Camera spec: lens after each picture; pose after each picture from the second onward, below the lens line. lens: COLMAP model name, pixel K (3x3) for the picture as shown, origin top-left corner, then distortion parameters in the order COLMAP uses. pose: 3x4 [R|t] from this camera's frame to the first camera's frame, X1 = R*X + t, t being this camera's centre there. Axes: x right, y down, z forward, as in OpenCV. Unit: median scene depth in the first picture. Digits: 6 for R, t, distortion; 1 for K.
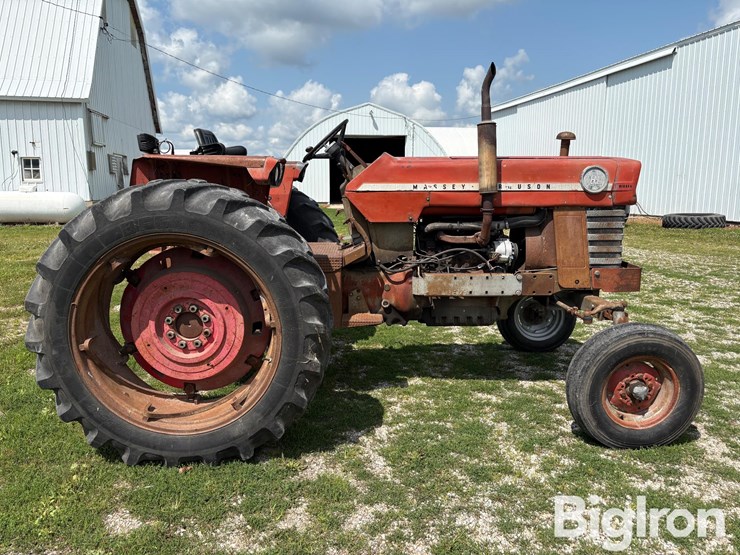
lens RADIAL K [[564.3, 0, 367.9], [0, 564.3, 278.6], [0, 0, 1]] dist [0.037735, -0.029628]
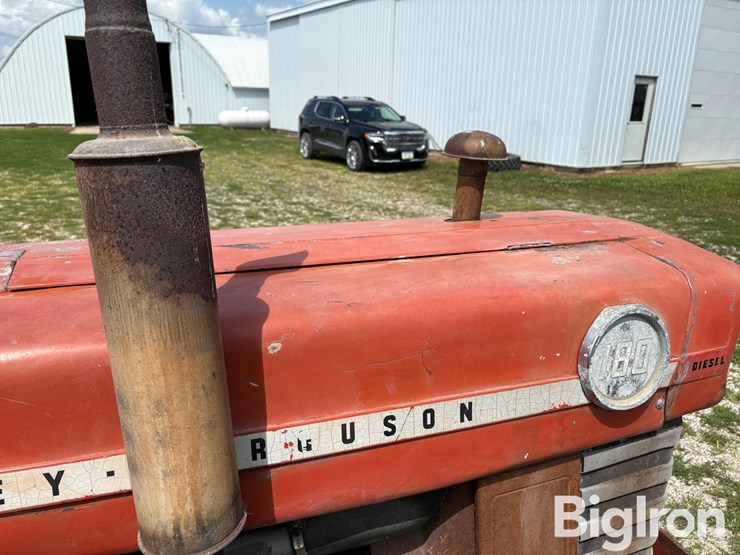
lens RADIAL K [[564.3, 0, 363.7], [0, 564.3, 275.7], [0, 0, 1]] dist [0.037735, -0.029628]
pose [[0.937030, -0.082993, 0.339245, 0.203512], [0.035048, 0.988797, 0.145093, -0.248451], [-0.347486, -0.124067, 0.929441, 0.798370]]
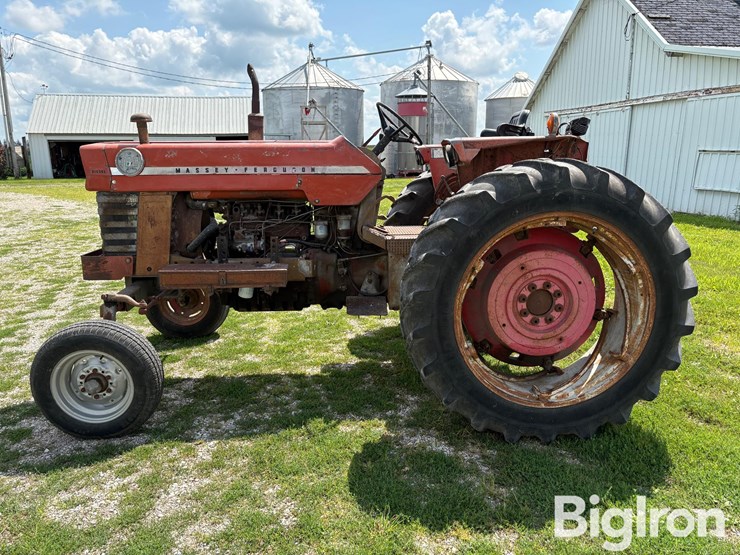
lens RADIAL K [[564.3, 0, 369.8], [0, 564.3, 274.7], [0, 0, 1]] dist [0.037735, -0.029628]
pose [[-0.999748, 0.014381, -0.017229, -0.000489], [0.006766, 0.925124, 0.379605, -0.395372], [0.021398, 0.379393, -0.924988, 2.125441]]
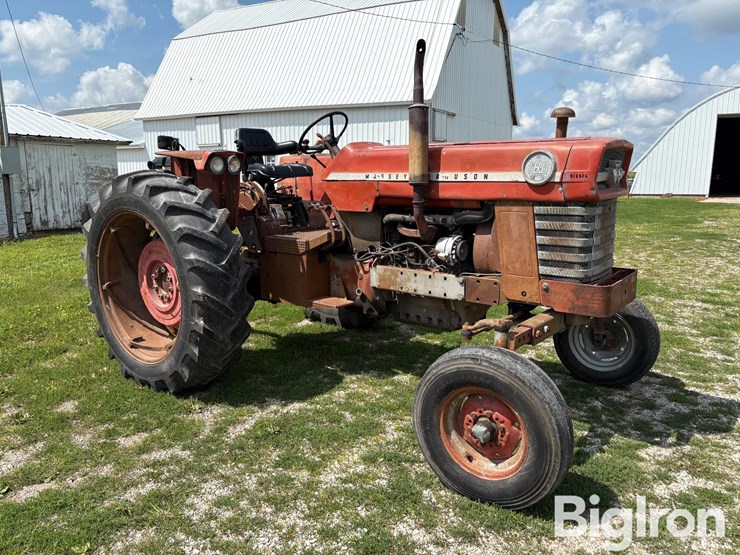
lens RADIAL K [[564.3, 0, 366.2], [0, 564.3, 279.2], [0, 0, 1]] dist [0.037735, -0.029628]
pose [[0.774523, 0.114763, -0.622048, 0.714291], [-0.104159, 0.993119, 0.053533, -0.036311], [0.623911, 0.023329, 0.781147, 0.230326]]
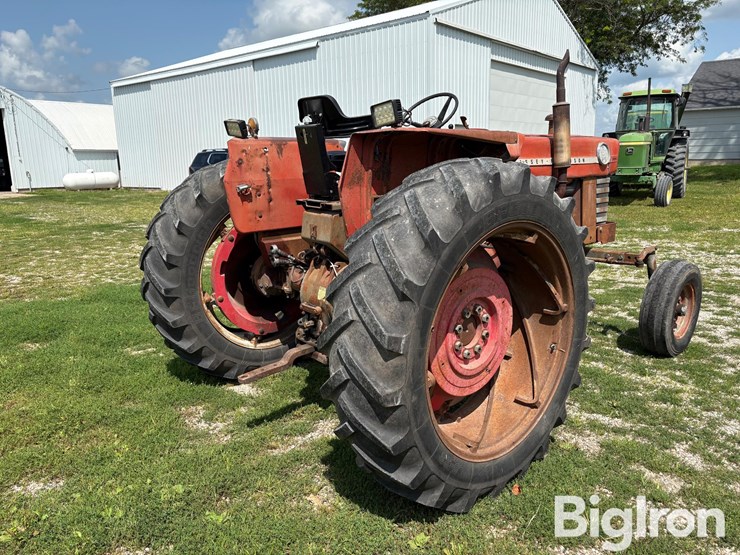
lens RADIAL K [[564.3, 0, 367.3], [0, 564.3, 275.7], [0, 0, 1]] dist [0.037735, -0.029628]
pose [[0.762681, -0.147181, 0.629806, -0.803850], [0.130224, 0.988766, 0.073369, -0.068438], [-0.633530, 0.026059, 0.773279, 0.369139]]
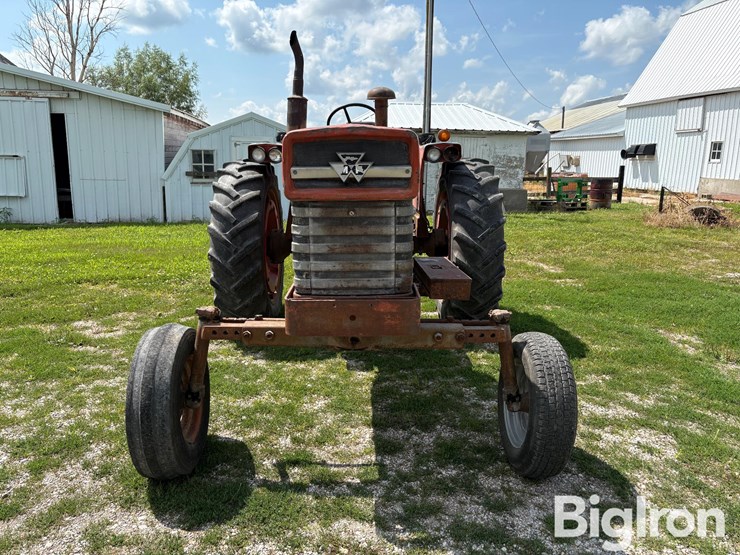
lens RADIAL K [[564.3, 0, 366.2], [0, 564.3, 277.6], [0, 0, 1]] dist [0.037735, -0.029628]
pose [[-0.012617, 0.206586, -0.978347, 1.124239], [-0.182481, 0.961518, 0.205385, -0.194784], [0.983128, 0.181121, 0.025567, 1.093582]]
